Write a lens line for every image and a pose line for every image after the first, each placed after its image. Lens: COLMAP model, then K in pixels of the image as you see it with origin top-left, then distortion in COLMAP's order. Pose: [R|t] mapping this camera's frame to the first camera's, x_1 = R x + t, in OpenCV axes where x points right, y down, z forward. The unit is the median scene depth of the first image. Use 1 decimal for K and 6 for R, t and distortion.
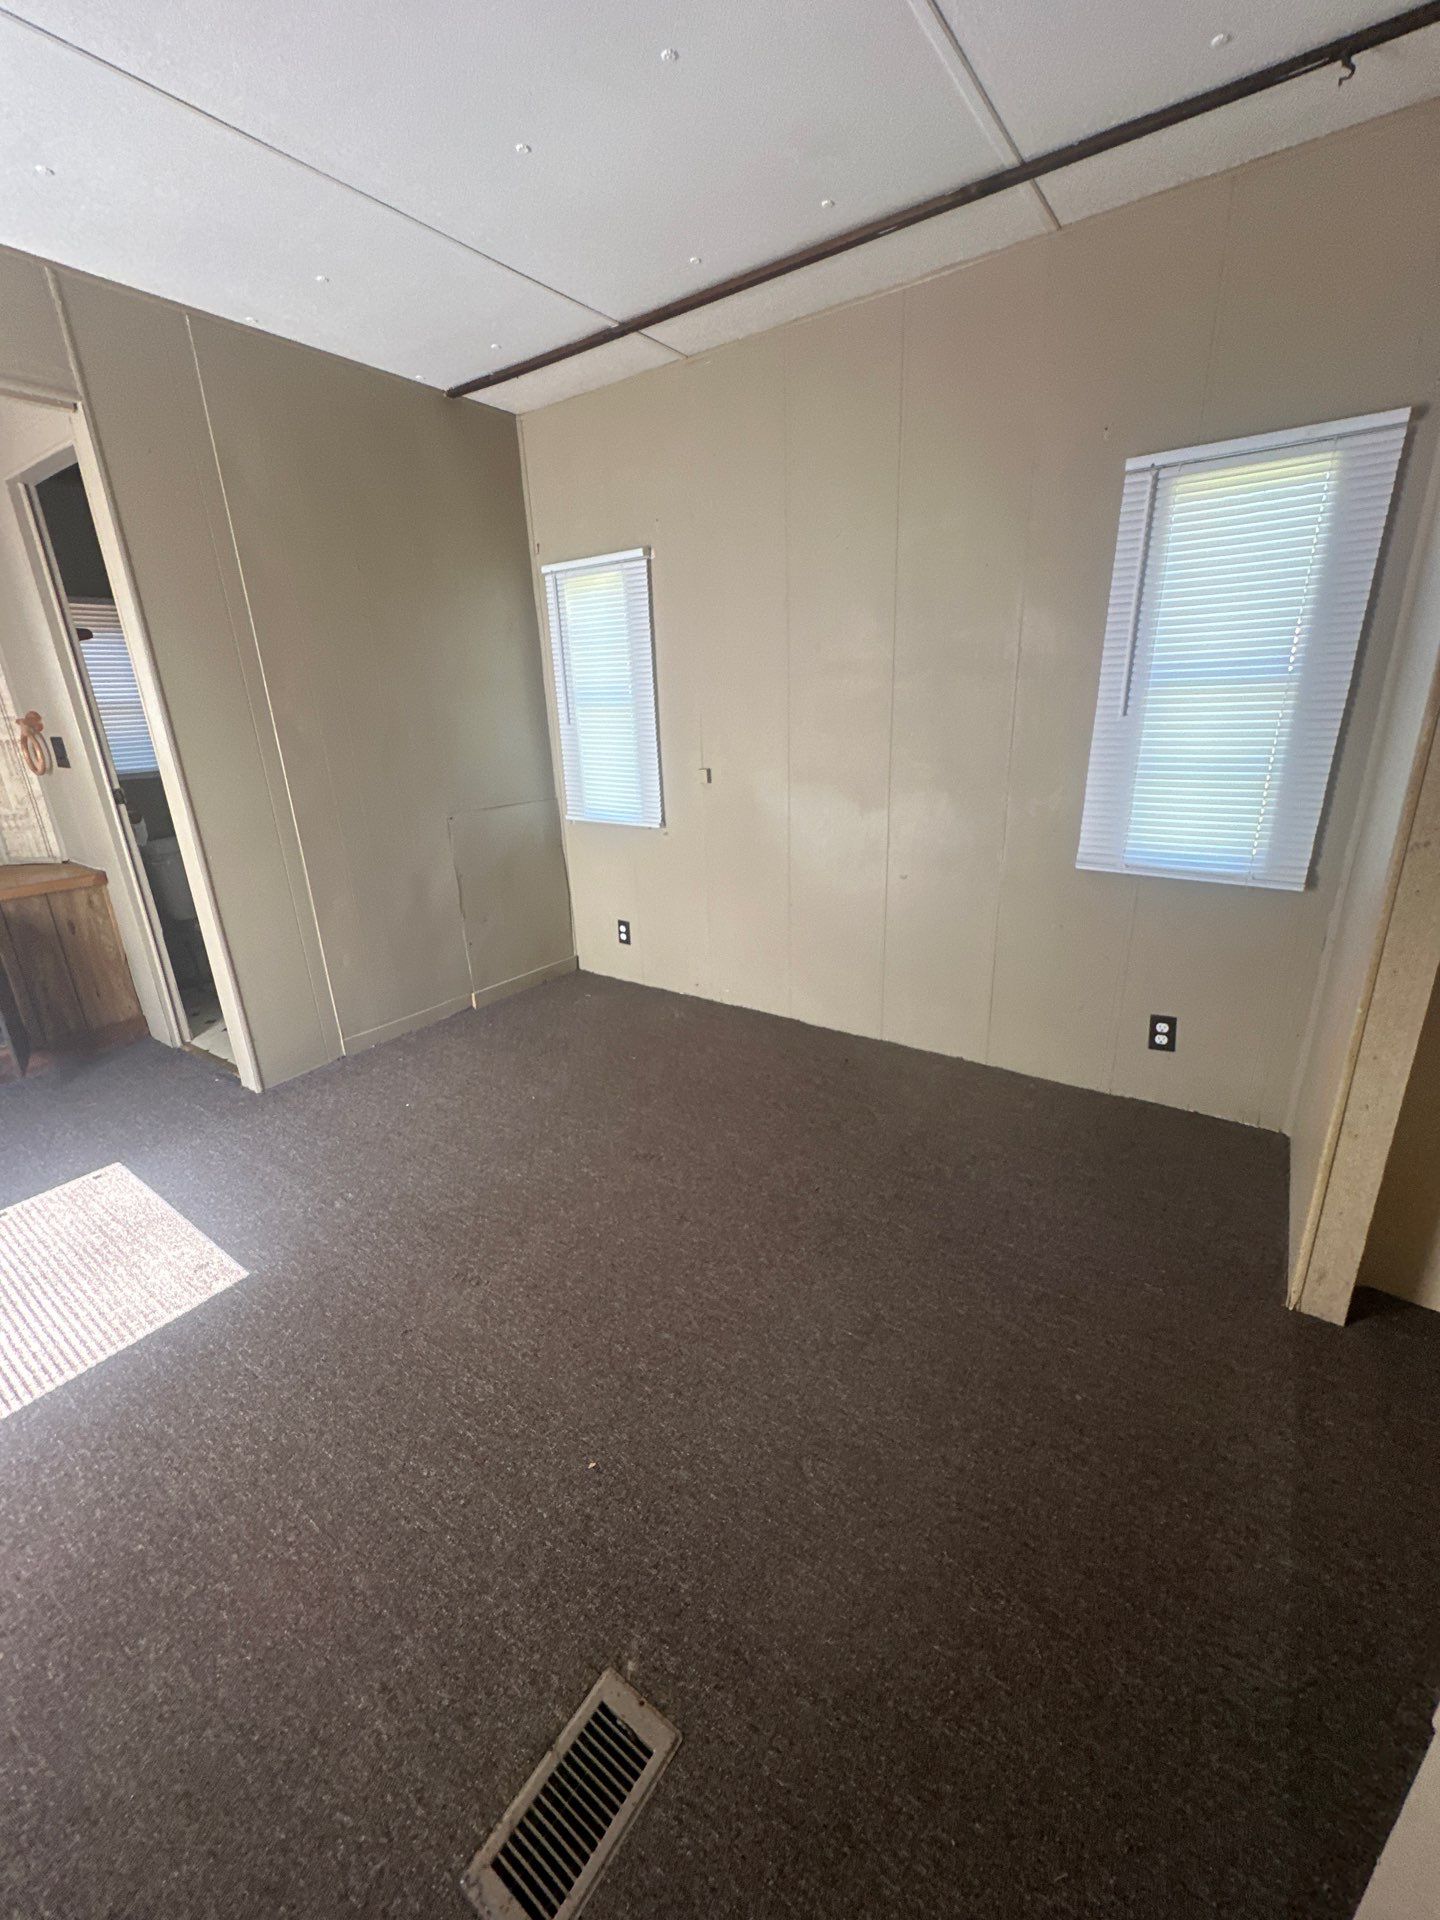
lens RADIAL K [[774.8, 0, 721.8], [0, 774.8, 957.2], [0, 0, 1]] dist [0.001728, 0.001257]
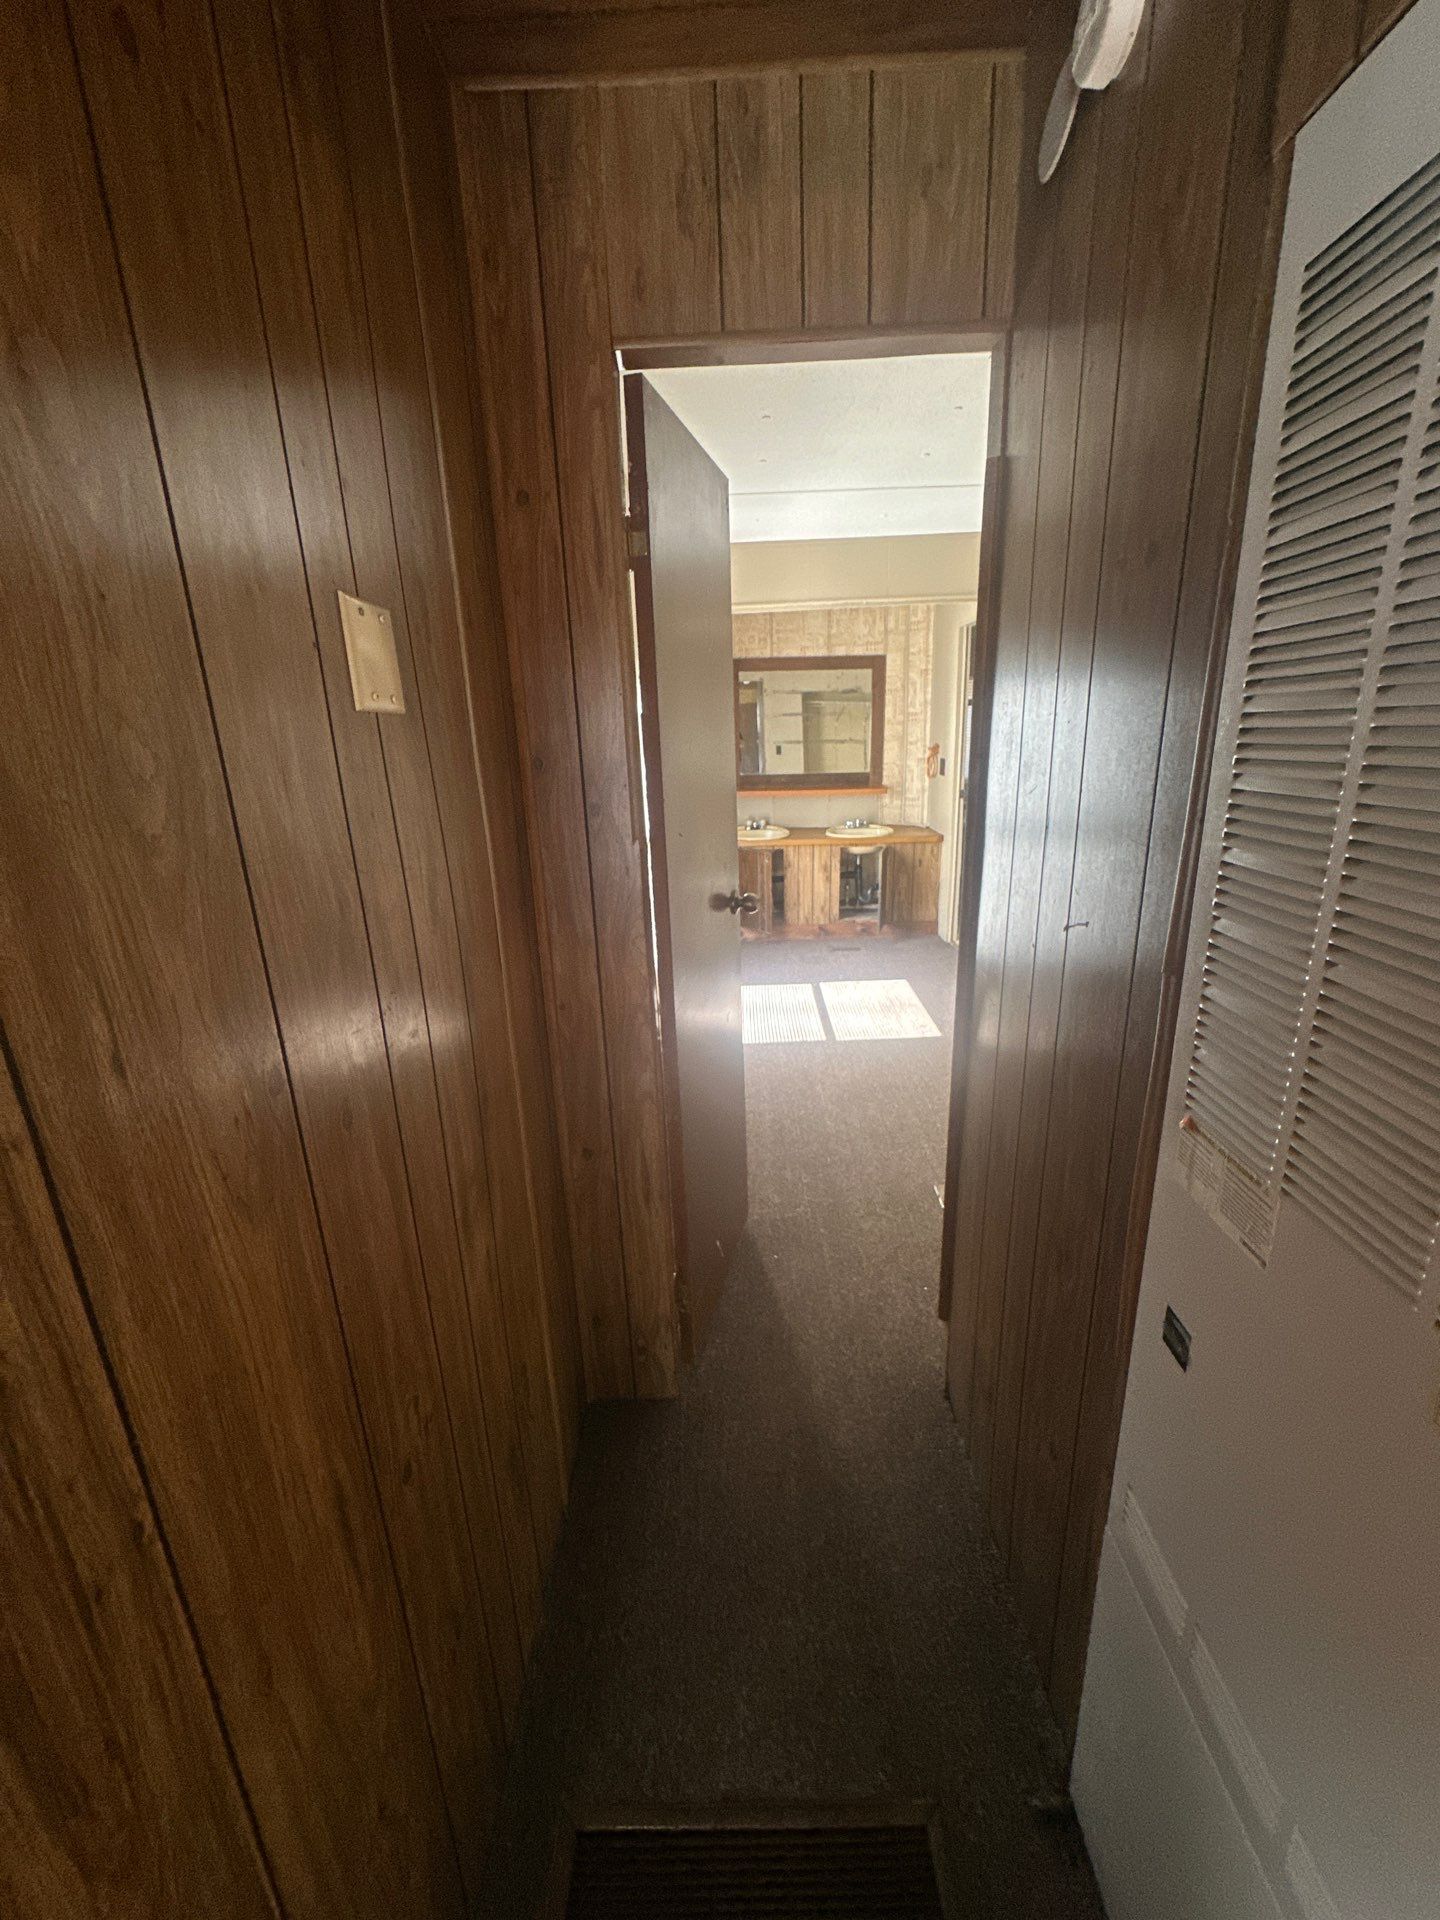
lens RADIAL K [[774.8, 0, 724.3], [0, 774.8, 958.8], [0, 0, 1]] dist [0.001728, 0.001257]
pose [[0.572395, 0.244424, -0.782701, 0.505172], [-0.249468, 0.961200, 0.117728, 0.107586], [0.781108, 0.127872, 0.611162, -0.590393]]
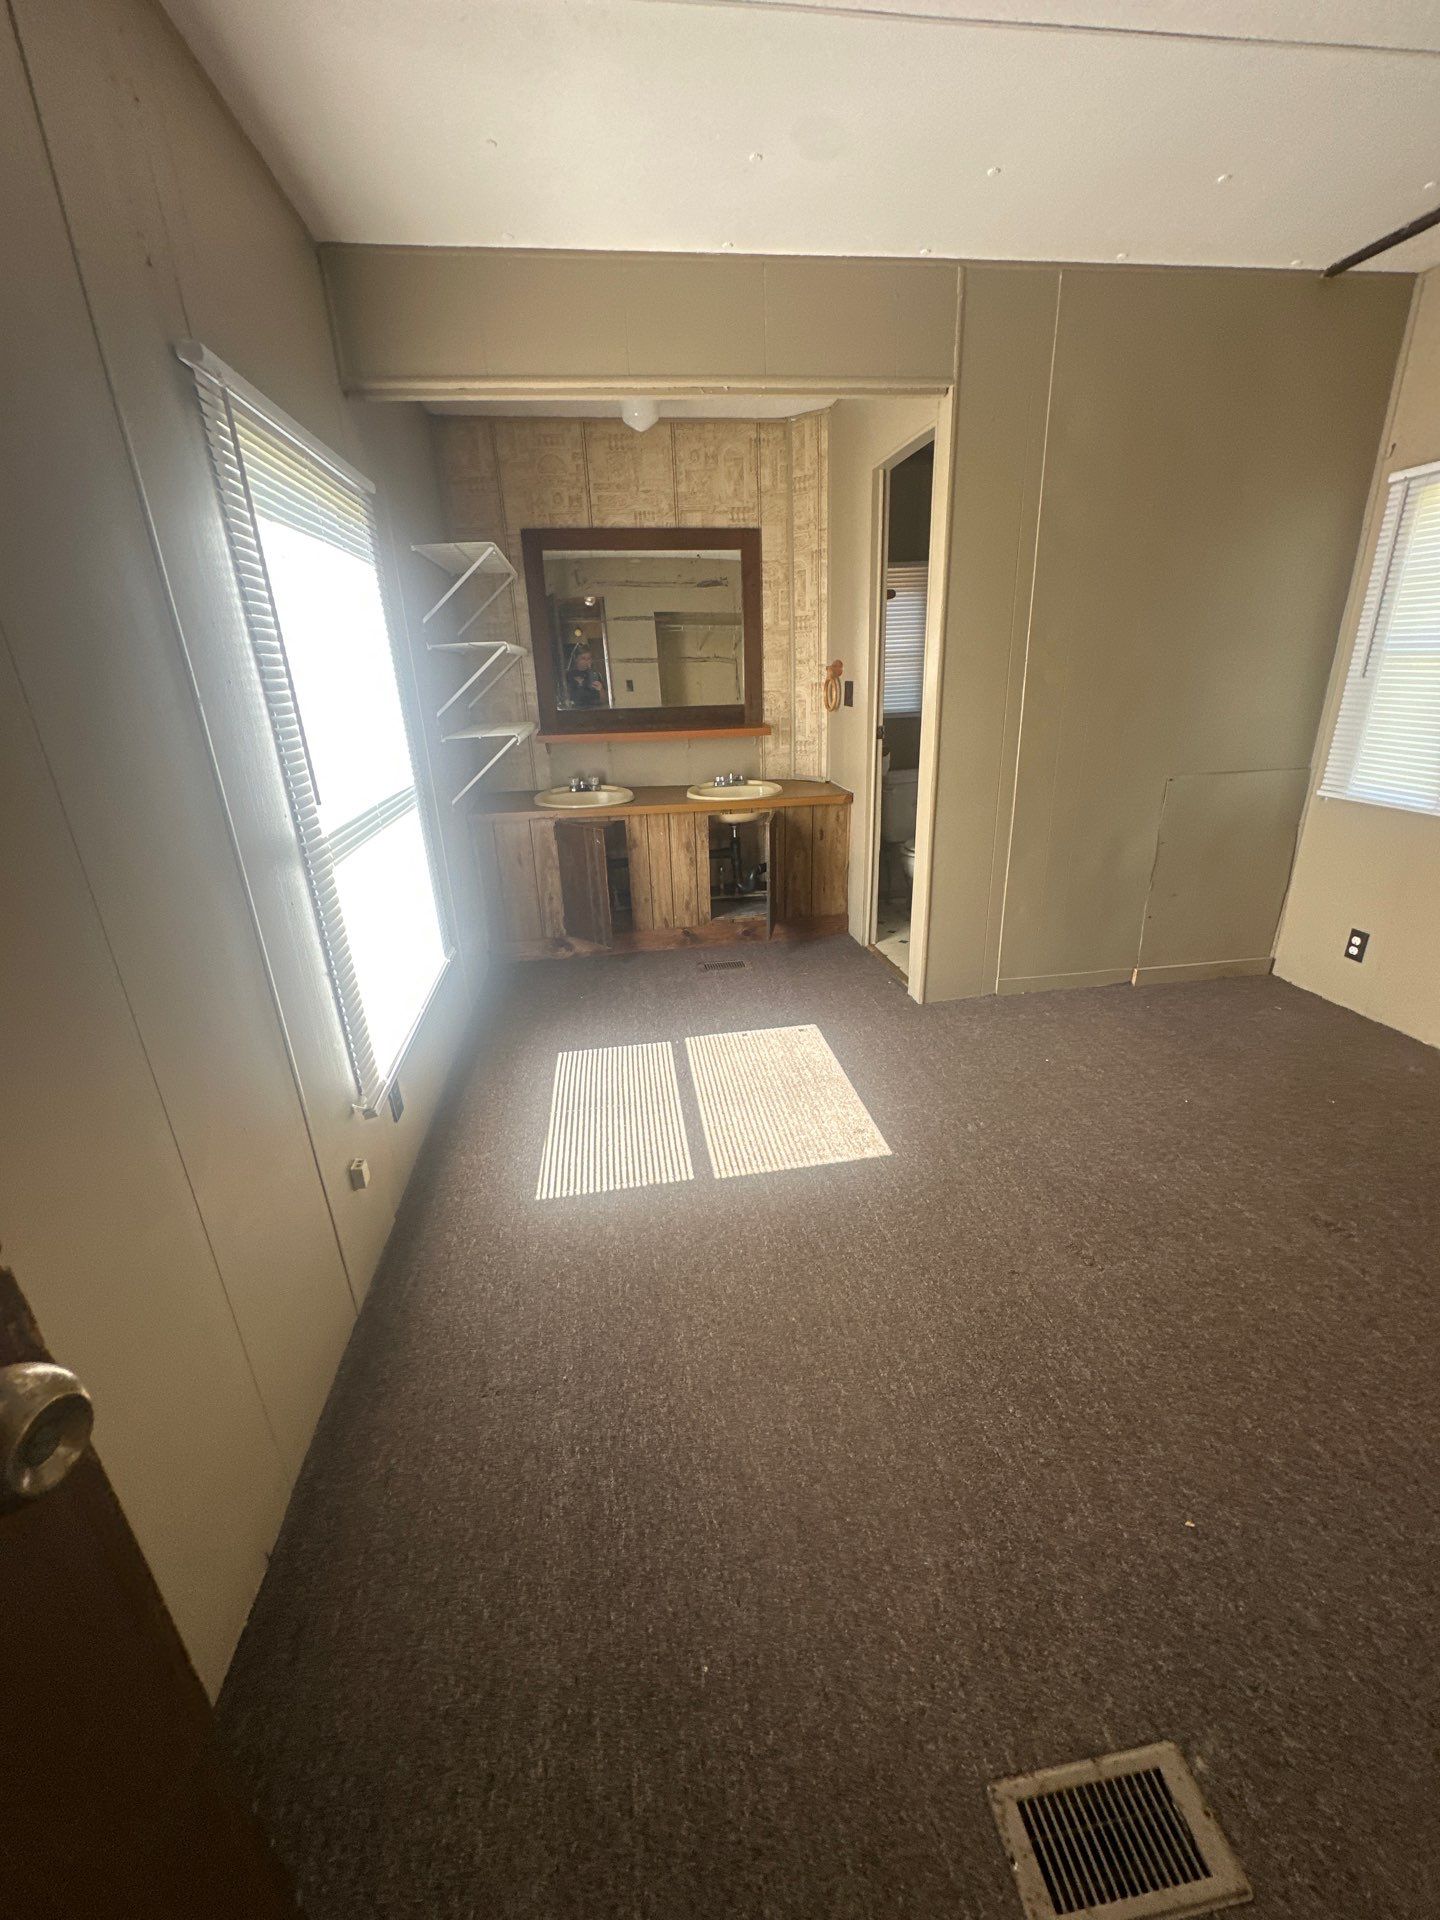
lens RADIAL K [[774.8, 0, 728.6], [0, 774.8, 957.3], [0, 0, 1]] dist [0.001728, 0.001257]
pose [[0.700852, 0.258526, -0.664809, -0.072366], [-0.218460, 0.965018, 0.144965, 0.007600], [0.679030, 0.043635, 0.732813, -0.028117]]
